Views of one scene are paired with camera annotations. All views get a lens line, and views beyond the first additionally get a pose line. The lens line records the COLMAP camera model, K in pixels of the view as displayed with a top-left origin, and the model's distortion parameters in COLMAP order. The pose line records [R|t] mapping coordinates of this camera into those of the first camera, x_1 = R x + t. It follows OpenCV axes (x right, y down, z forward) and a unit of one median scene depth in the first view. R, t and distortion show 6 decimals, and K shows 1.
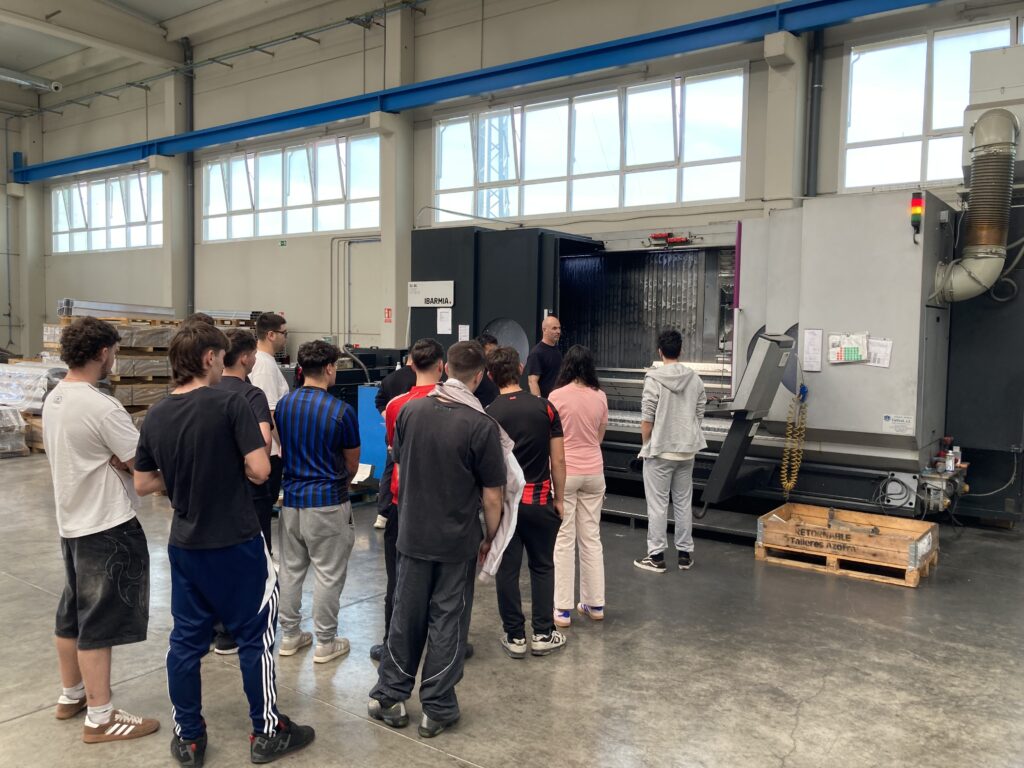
lens RADIAL K [[851.8, 0, 512.0], [0, 851.8, 384.0], [0, 0, 1]] dist [-0.002567, -0.002204]
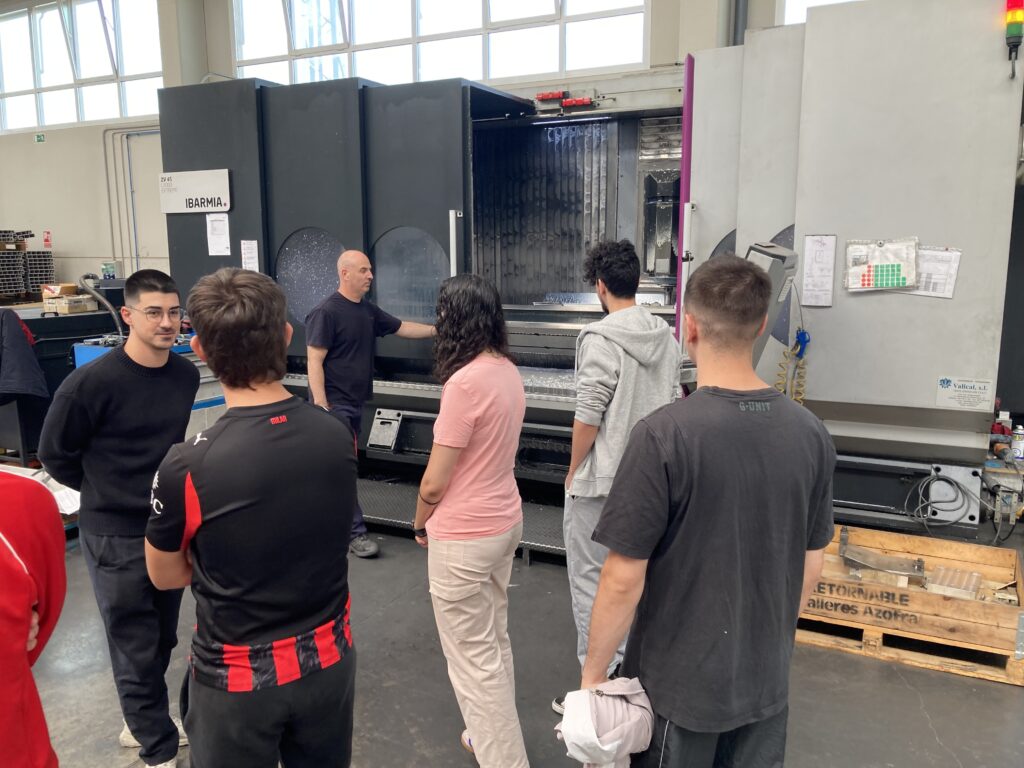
lens RADIAL K [[848.4, 0, 513.7], [0, 848.4, 402.4], [0, 0, 1]] dist [0.081141, -0.160625]
pose [[0.987024, -0.045308, 0.154046, 0.041612], [0.027636, 0.992983, 0.114983, -0.020966], [-0.158174, -0.109234, 0.981351, 0.398404]]
